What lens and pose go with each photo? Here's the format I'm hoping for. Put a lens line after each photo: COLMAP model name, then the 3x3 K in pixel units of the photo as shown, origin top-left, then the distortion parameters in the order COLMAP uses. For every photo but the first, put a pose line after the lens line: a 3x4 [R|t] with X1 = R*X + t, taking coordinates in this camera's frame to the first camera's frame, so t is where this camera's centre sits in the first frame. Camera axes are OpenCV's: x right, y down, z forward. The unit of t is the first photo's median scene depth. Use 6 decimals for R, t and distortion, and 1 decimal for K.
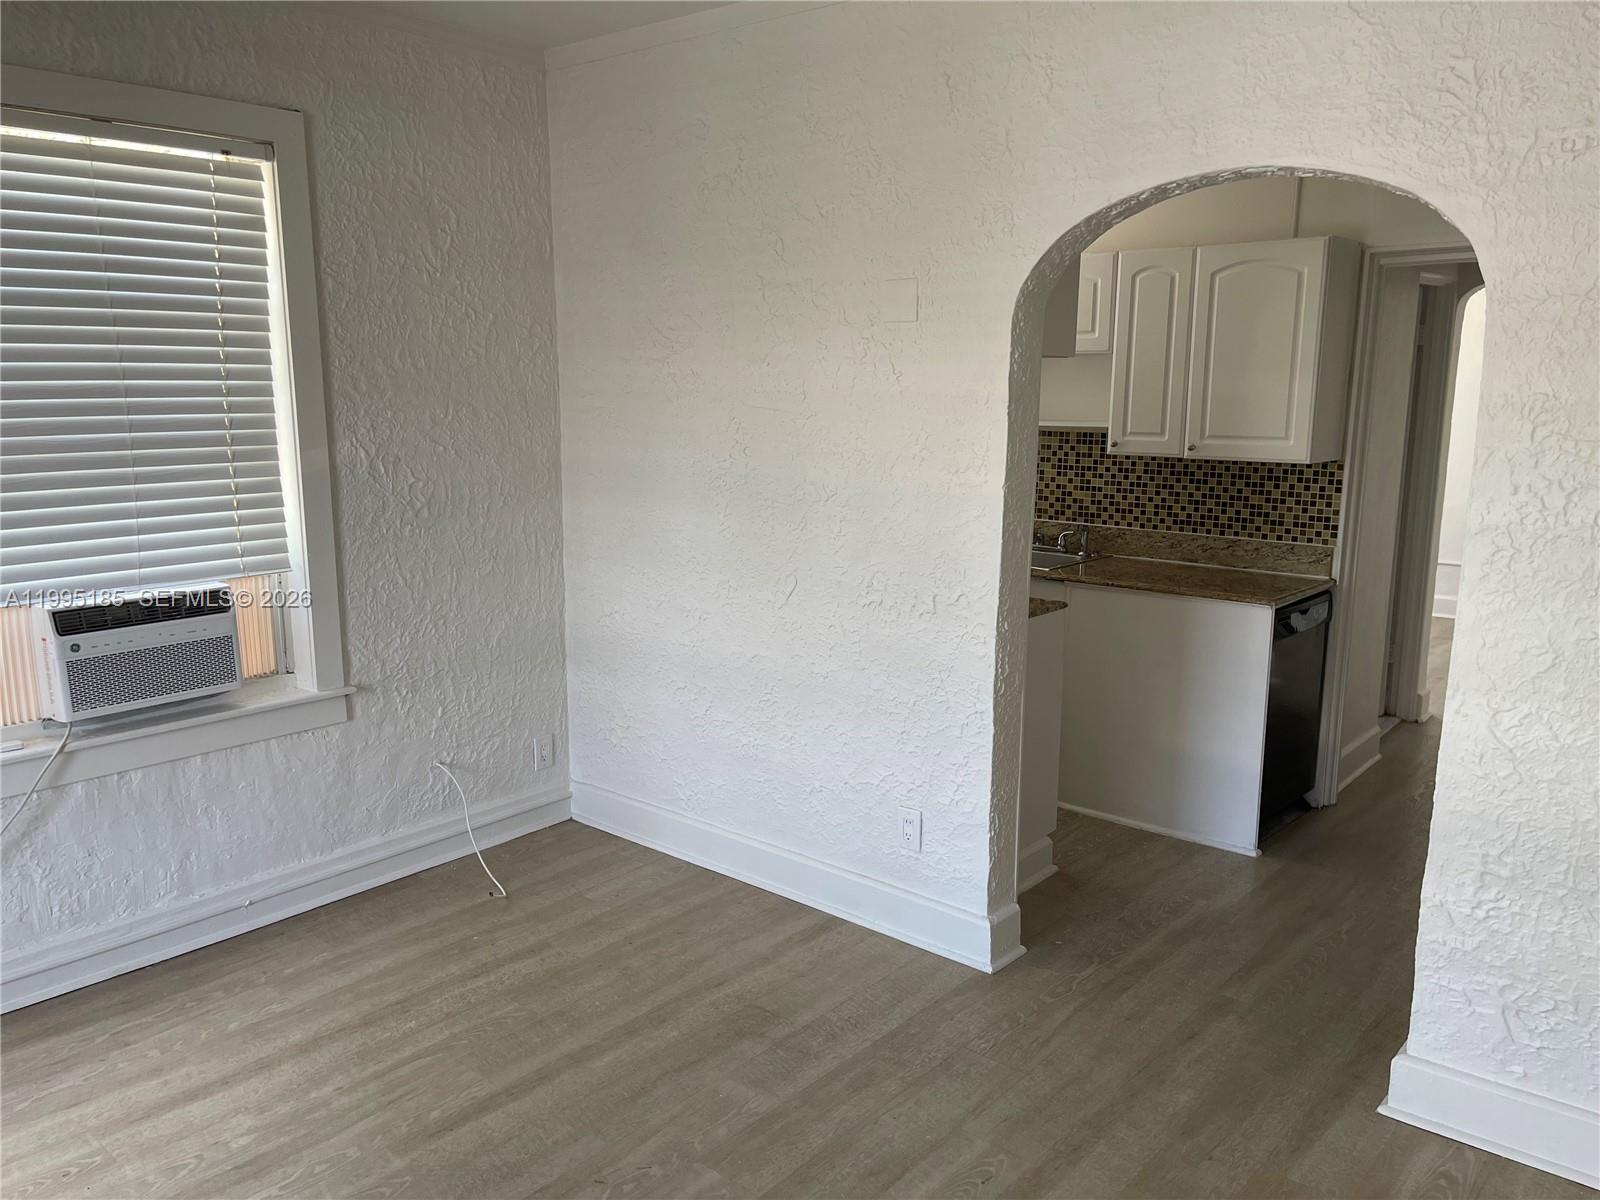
lens RADIAL K [[1185.0, 0, 799.1], [0, 1185.0, 591.5], [0, 0, 1]] dist [-0.001852, -0.024354]
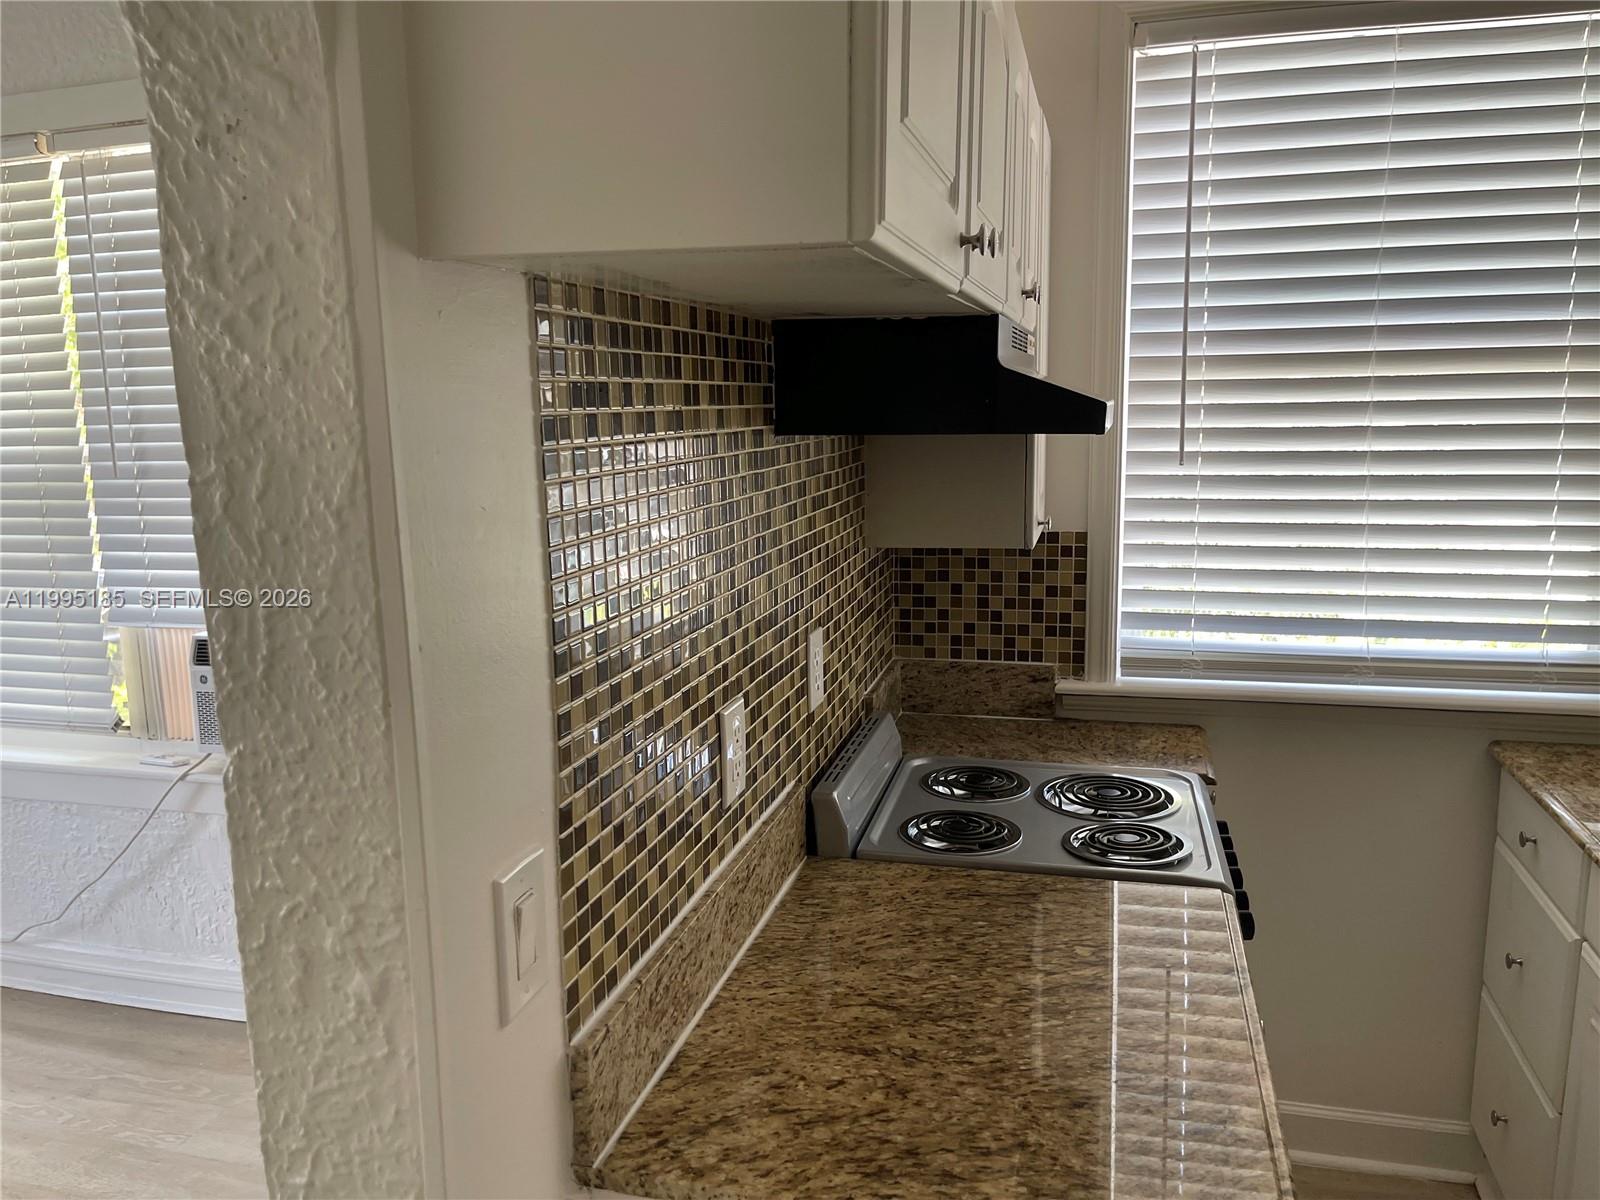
lens RADIAL K [[1185.0, 0, 802.9], [0, 1185.0, 605.8], [0, 0, 1]] dist [-0.001852, -0.024354]
pose [[0.454189, 0.137266, -0.880267, 0.455706], [-0.130181, 0.987679, 0.086847, -0.160025], [0.881343, 0.075149, 0.466463, 0.974442]]
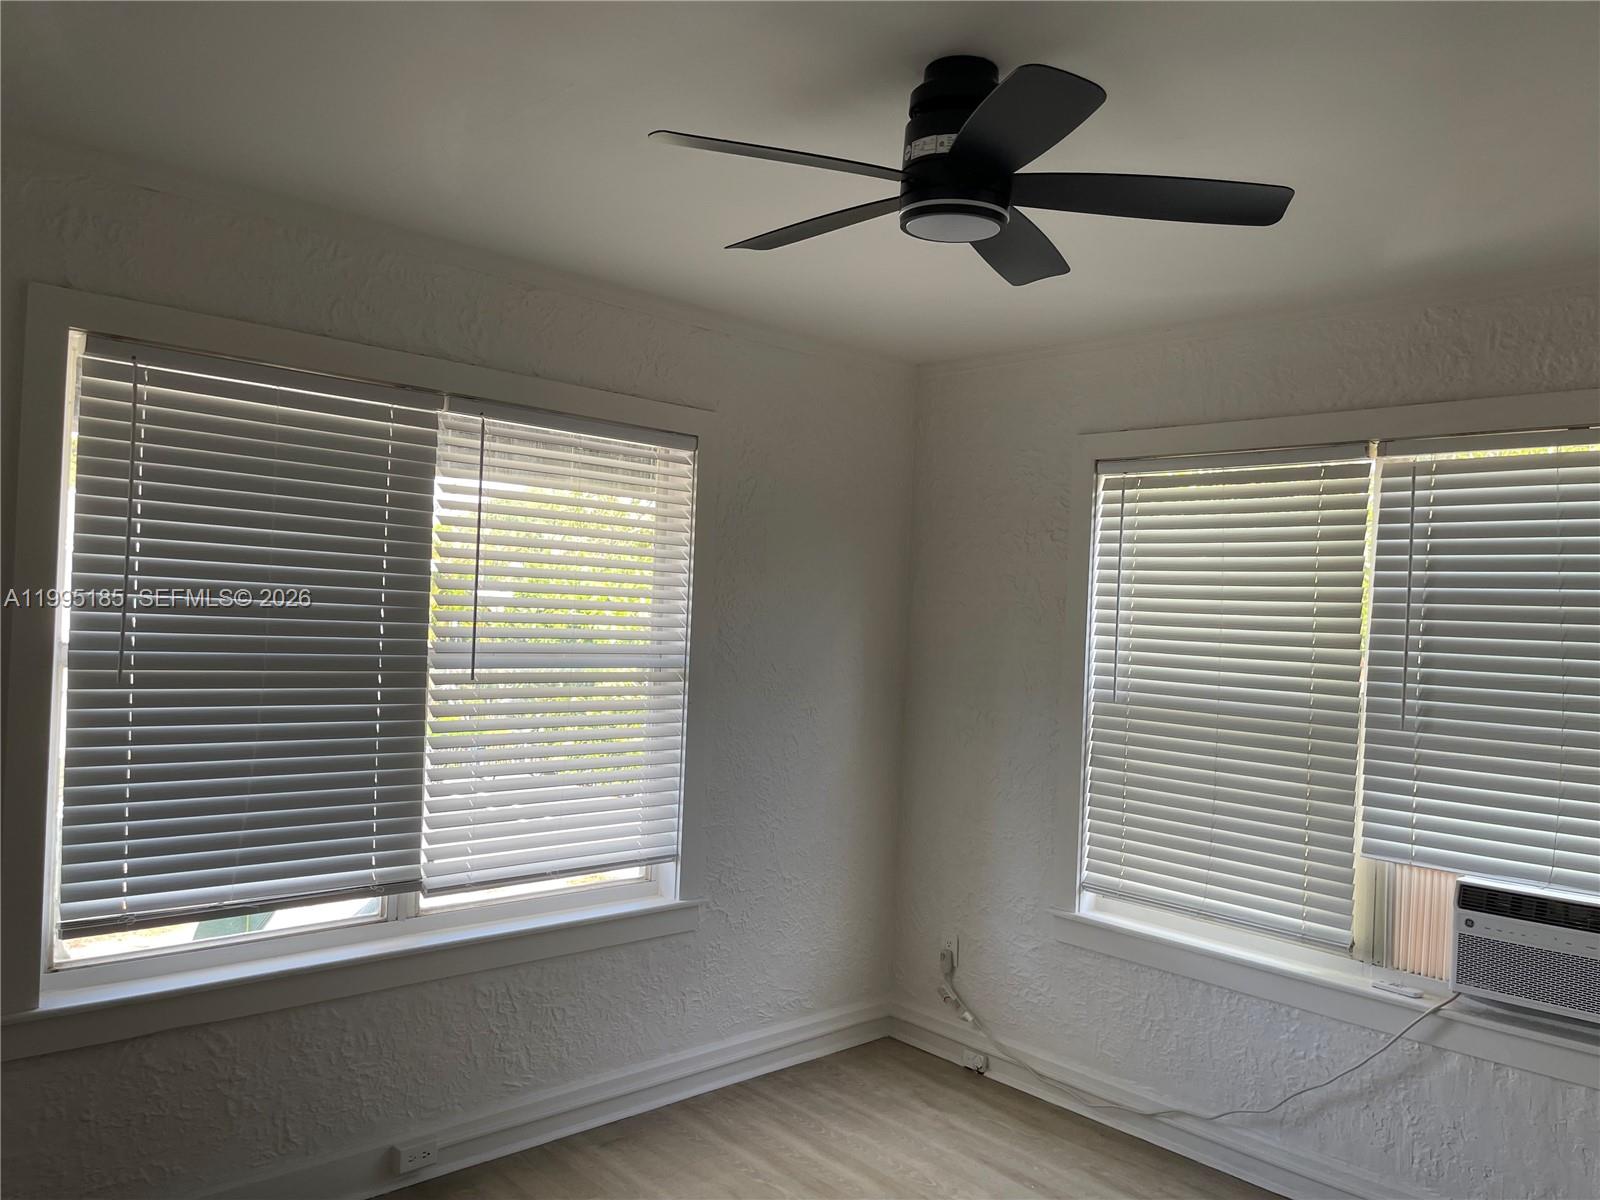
lens RADIAL K [[1185.0, 0, 798.1], [0, 1185.0, 602.3], [0, 0, 1]] dist [-0.001852, -0.024354]
pose [[-0.106949, -0.021849, -0.994024, 0.495610], [-0.215331, 0.976540, 0.001704, -0.103448], [0.970667, 0.214226, -0.109145, 0.474151]]
